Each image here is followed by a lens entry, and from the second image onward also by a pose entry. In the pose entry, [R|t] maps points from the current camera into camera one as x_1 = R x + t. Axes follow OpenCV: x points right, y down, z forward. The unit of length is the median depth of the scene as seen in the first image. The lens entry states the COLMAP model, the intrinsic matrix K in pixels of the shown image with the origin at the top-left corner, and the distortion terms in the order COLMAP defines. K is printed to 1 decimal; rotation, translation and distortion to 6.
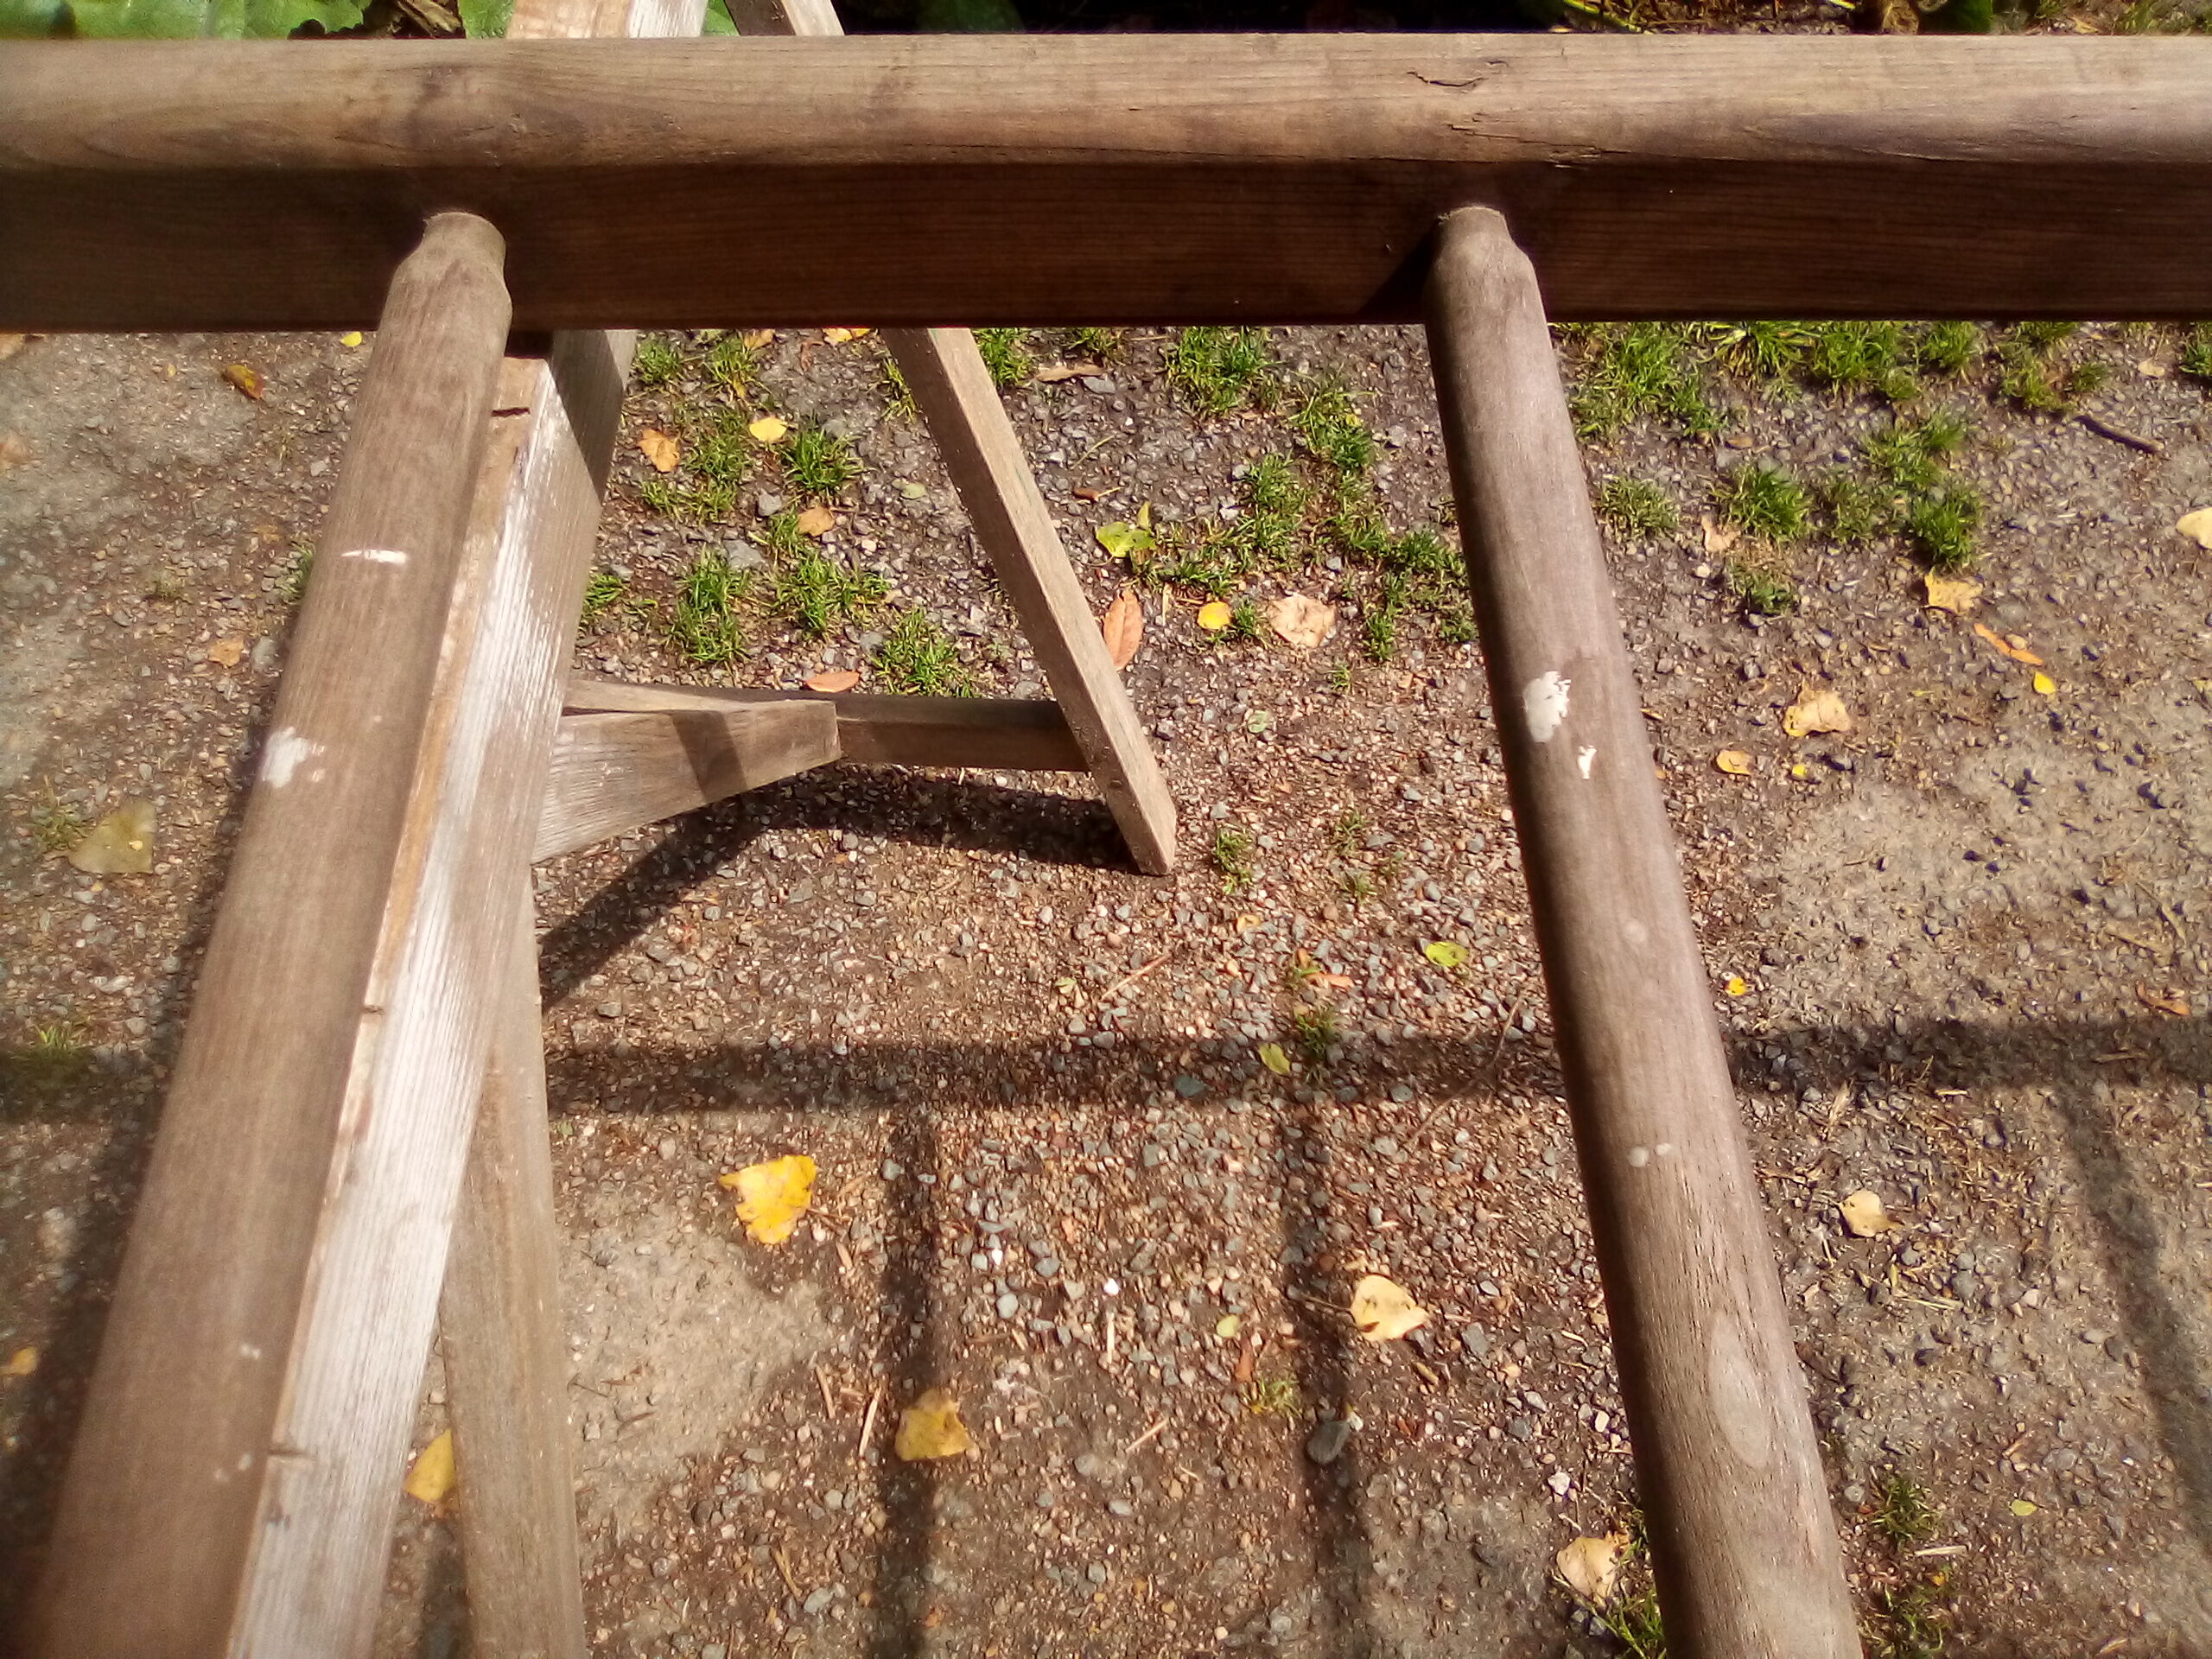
lens RADIAL K [[1850.0, 0, 1106.0], [0, 1850.0, 829.5], [0, 0, 1]] dist [0.124724, -0.300942]
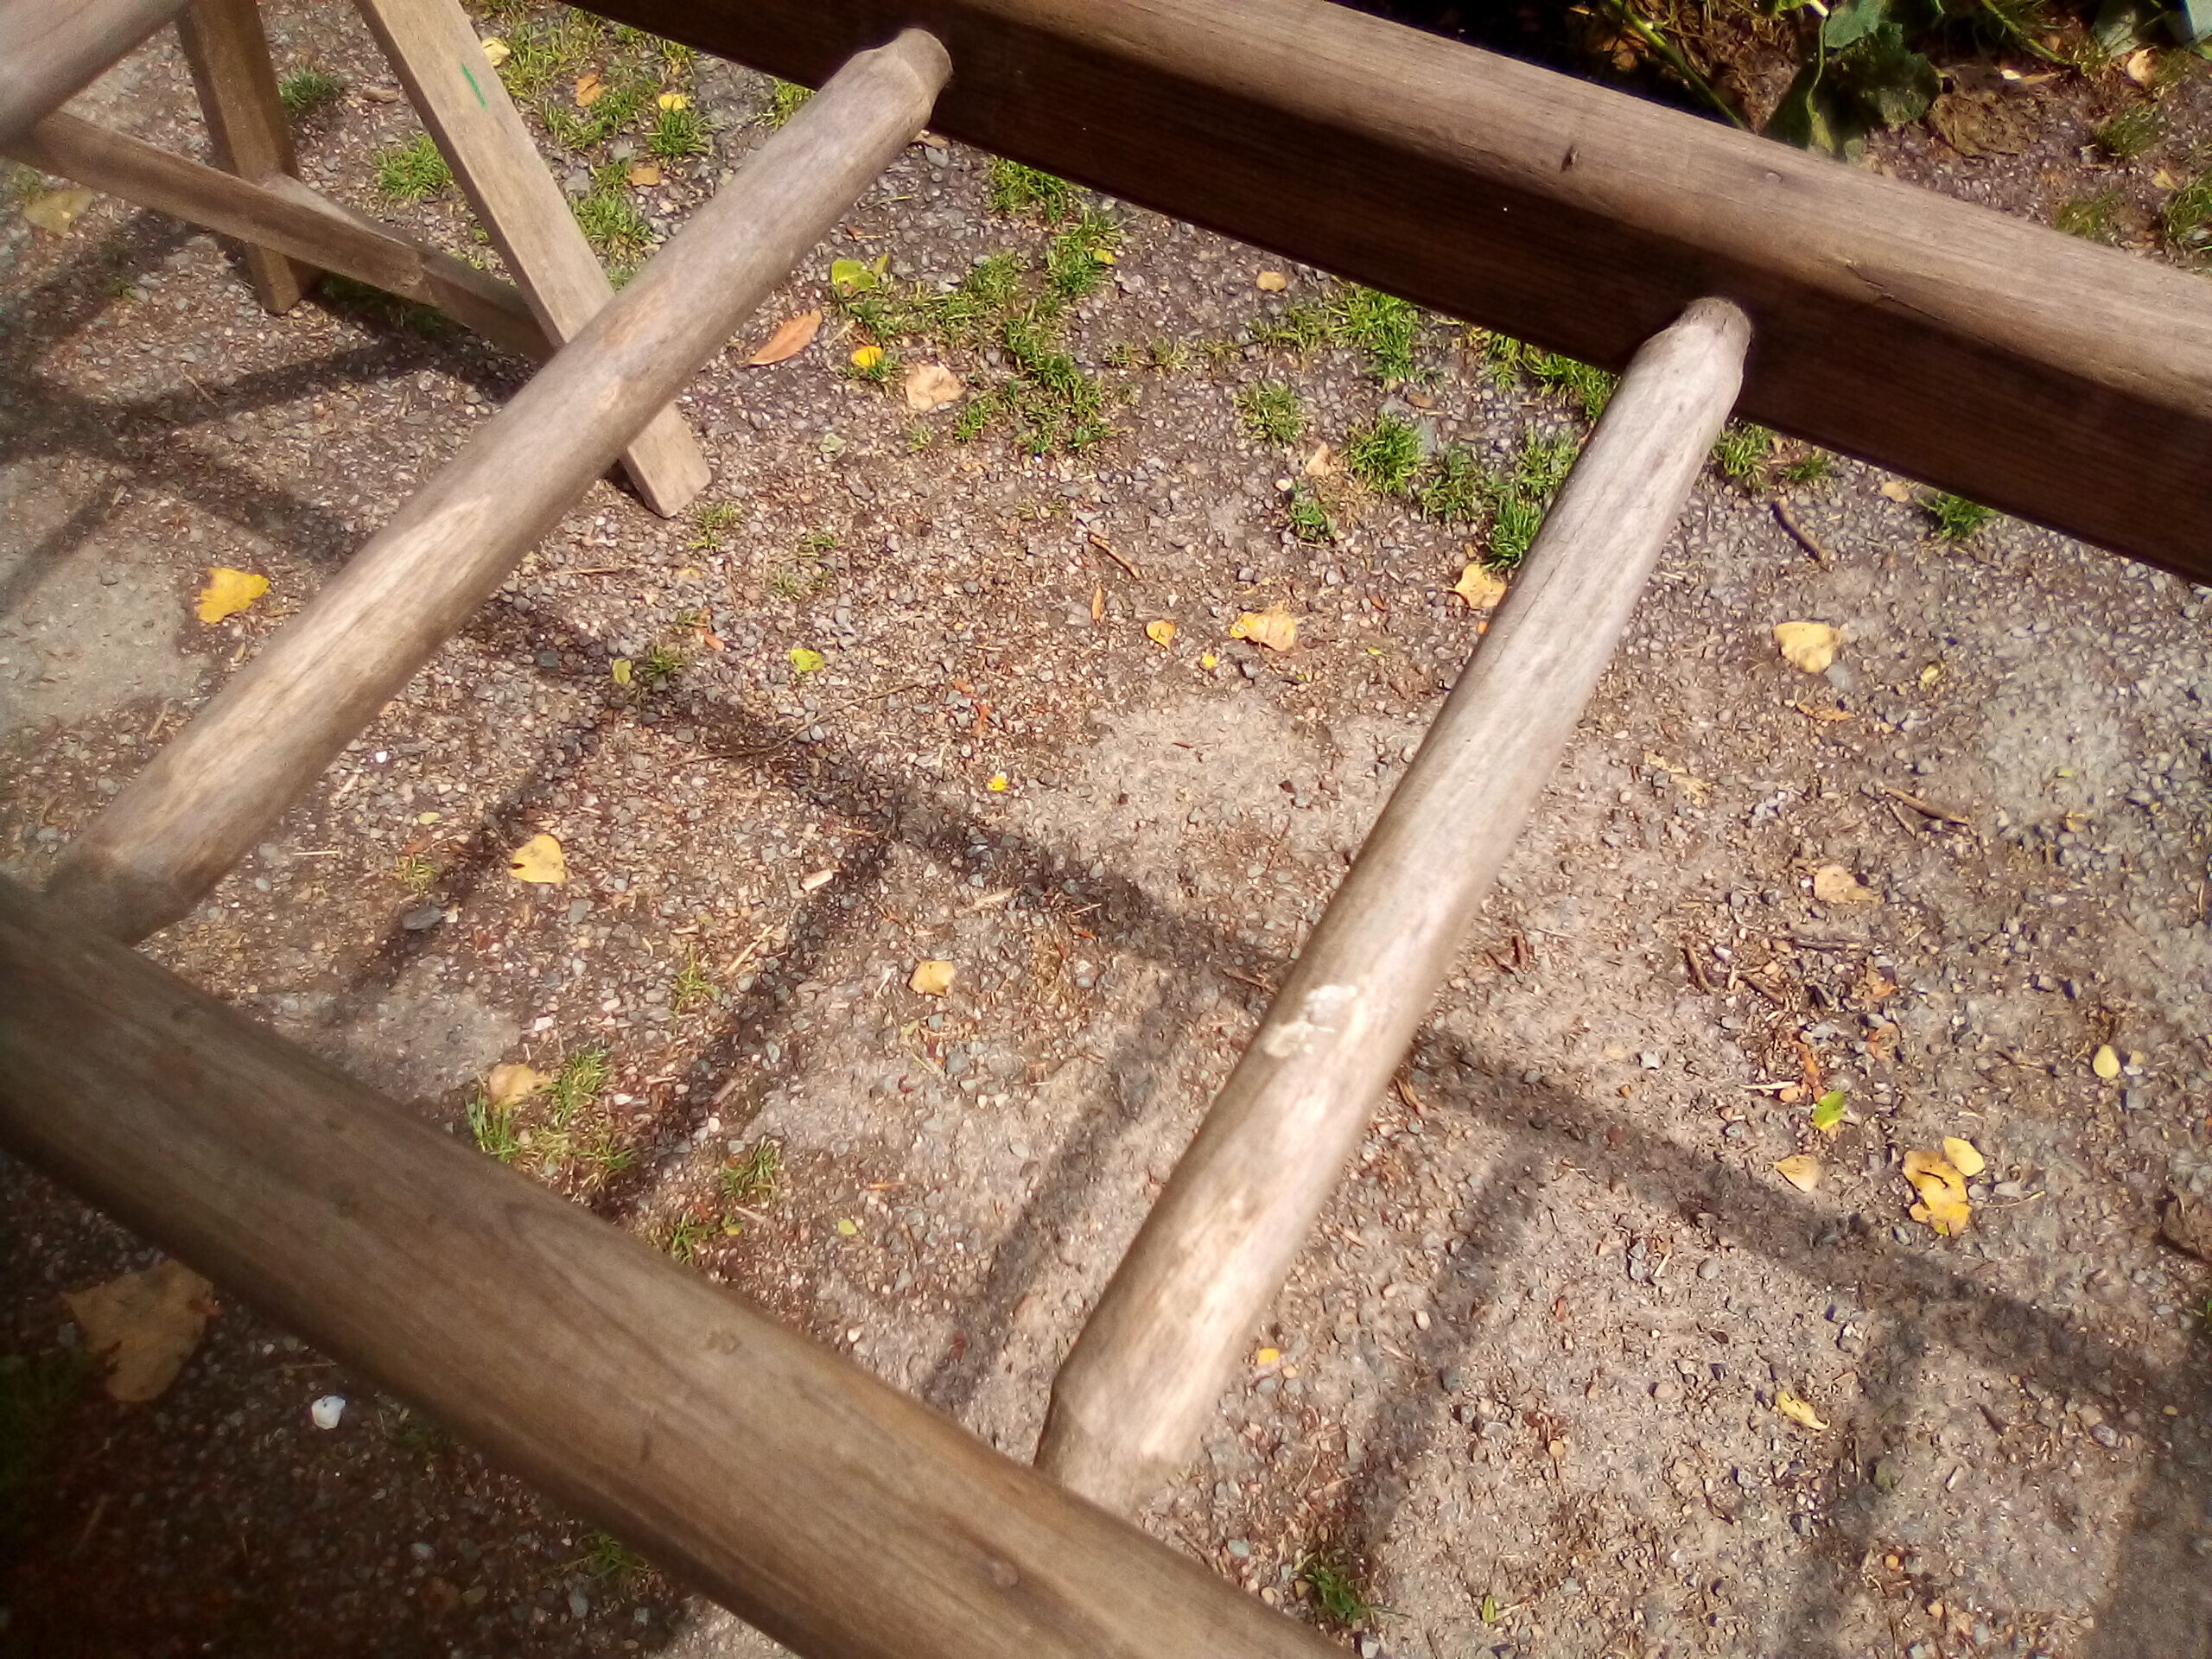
lens RADIAL K [[1850.0, 0, 1106.0], [0, 1850.0, 829.5], [0, 0, 1]] dist [0.124724, -0.300942]
pose [[0.858225, 0.415104, -0.301892, 0.707503], [-0.407070, 0.908724, 0.092276, -0.018661], [0.312640, 0.043698, 0.948866, -0.025615]]
